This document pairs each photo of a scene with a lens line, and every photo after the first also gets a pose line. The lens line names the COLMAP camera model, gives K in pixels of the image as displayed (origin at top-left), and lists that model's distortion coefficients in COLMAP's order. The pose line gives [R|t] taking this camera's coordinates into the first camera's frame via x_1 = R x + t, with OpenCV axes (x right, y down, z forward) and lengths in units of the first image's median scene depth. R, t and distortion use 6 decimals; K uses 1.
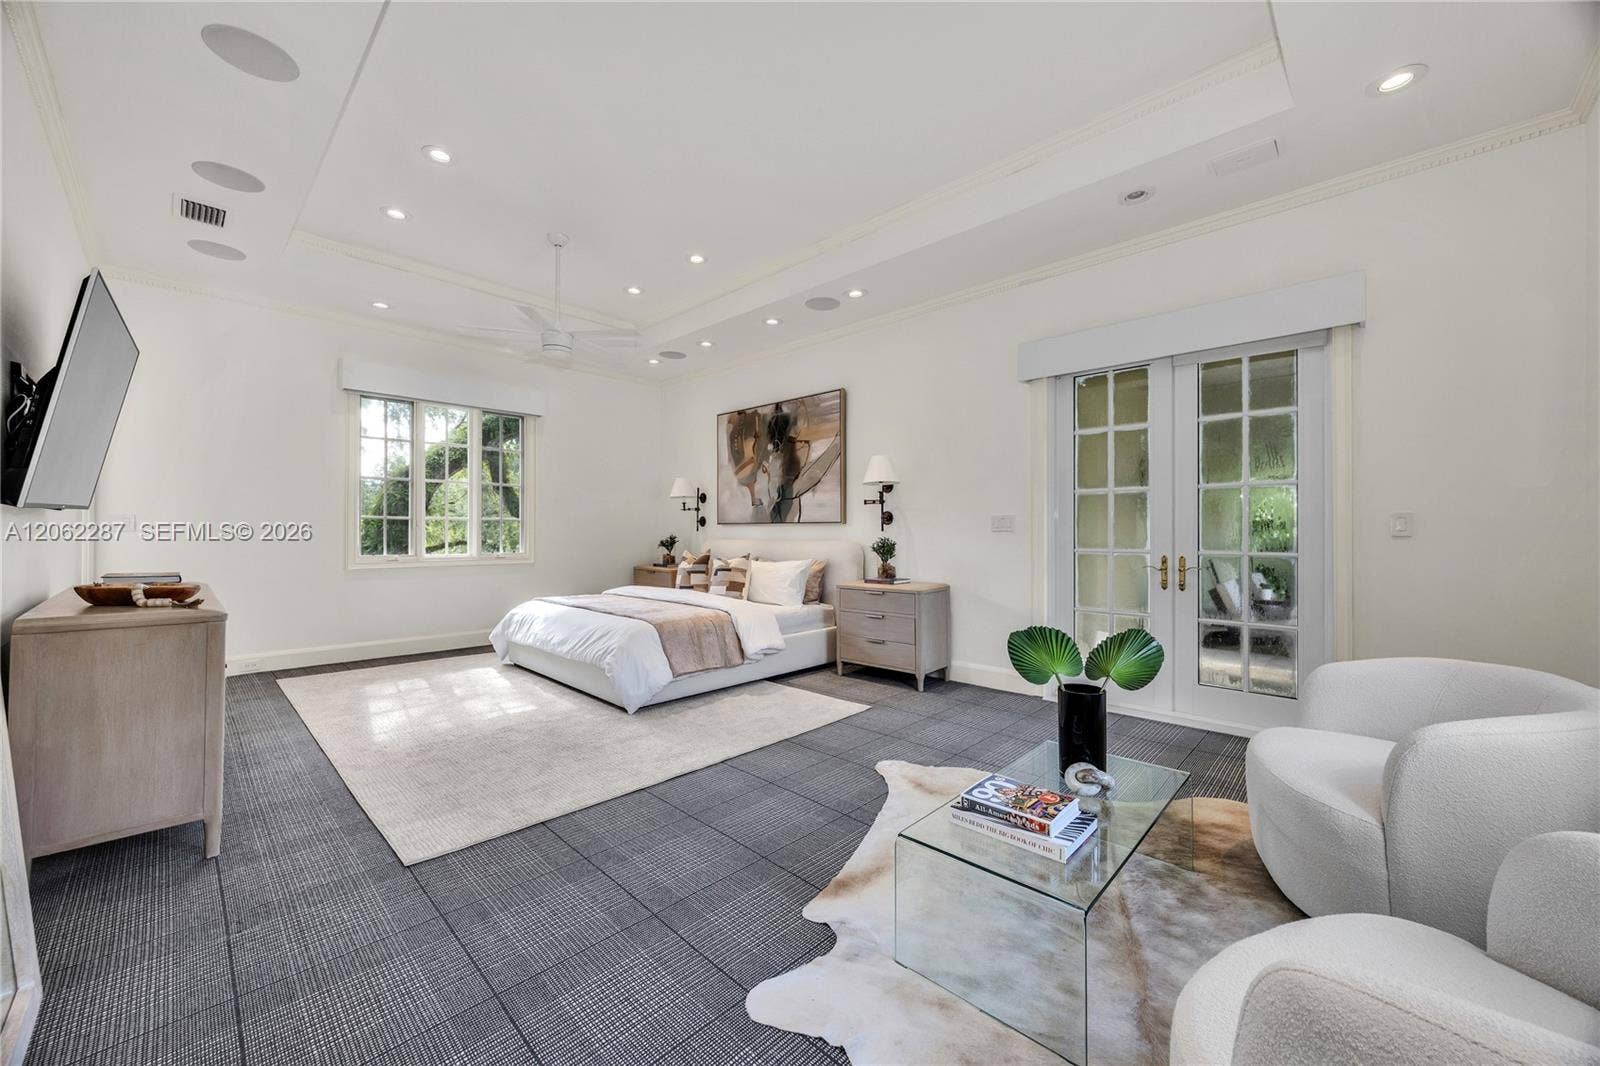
lens RADIAL K [[605.1, 0, 793.2], [0, 605.1, 526.9], [0, 0, 1]] dist [-0.003432, -0.000462]
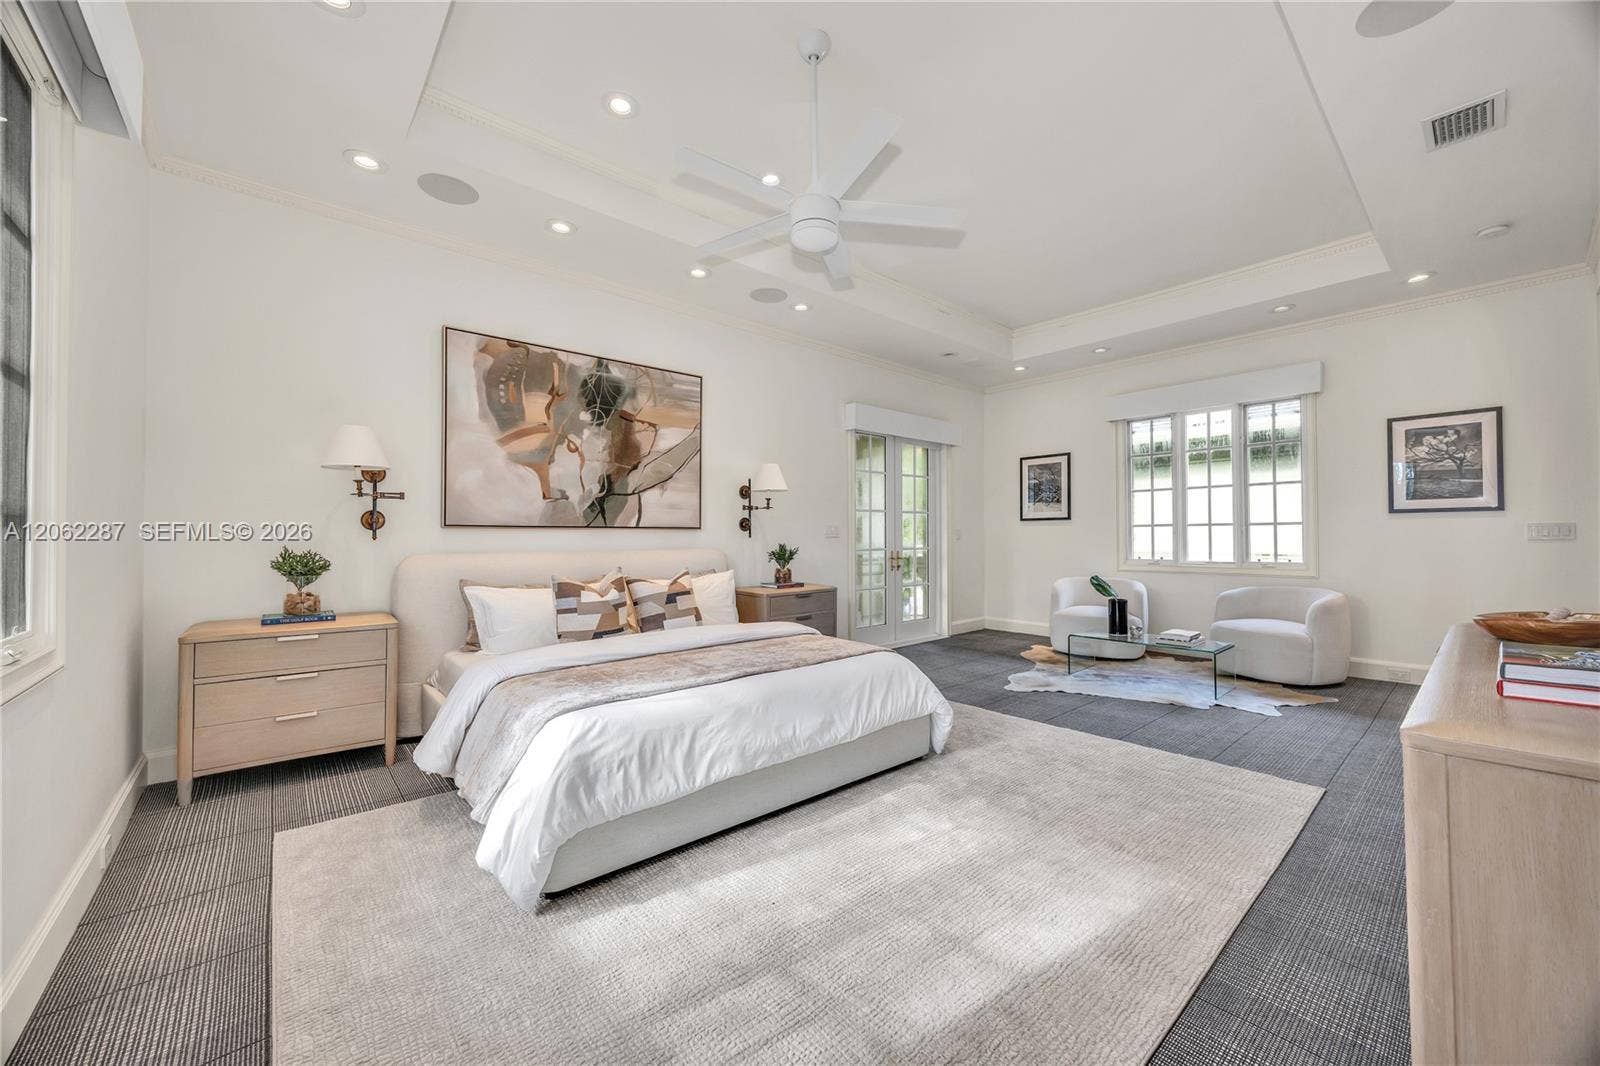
lens RADIAL K [[605.1, 0, 793.2], [0, 605.1, 532.3], [0, 0, 1]] dist [-0.003432, -0.000462]
pose [[0.097607, 0.008796, 0.995186, -0.699874], [-0.001578, 0.999961, -0.008683, 0.005340], [-0.995224, -0.000723, 0.097617, 0.698129]]
